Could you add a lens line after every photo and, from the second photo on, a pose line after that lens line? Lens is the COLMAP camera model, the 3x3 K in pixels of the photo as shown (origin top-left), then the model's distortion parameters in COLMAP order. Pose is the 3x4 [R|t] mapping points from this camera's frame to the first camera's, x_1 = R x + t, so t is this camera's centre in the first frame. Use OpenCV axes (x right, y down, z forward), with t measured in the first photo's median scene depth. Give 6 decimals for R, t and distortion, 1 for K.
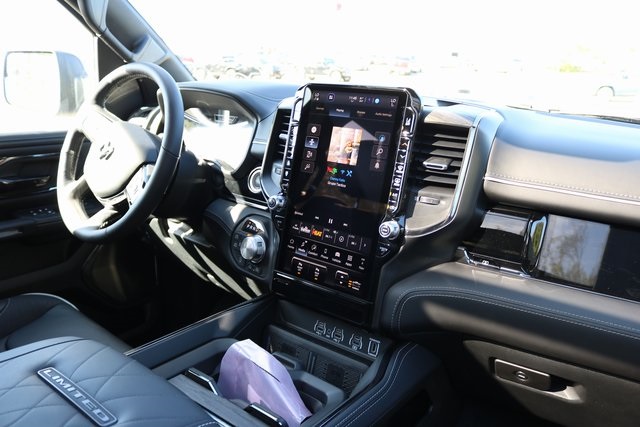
lens RADIAL K [[515.9, 0, 325.4], [0, 515.9, 213.9], [0, 0, 1]] dist [-0.140783, 0.077102]
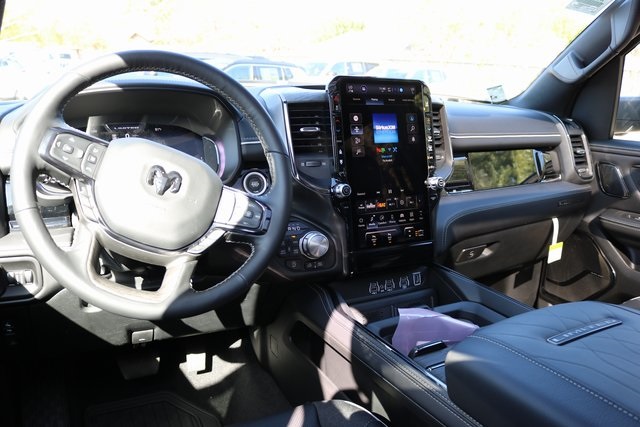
lens RADIAL K [[515.9, 0, 313.3], [0, 515.9, 216.9], [0, 0, 1]] dist [-0.140783, 0.077102]
pose [[0.420161, -0.253781, 0.871240, -1.133743], [0.233811, 0.957957, 0.166284, -0.171679], [-0.876811, 0.133840, 0.461833, 0.614834]]
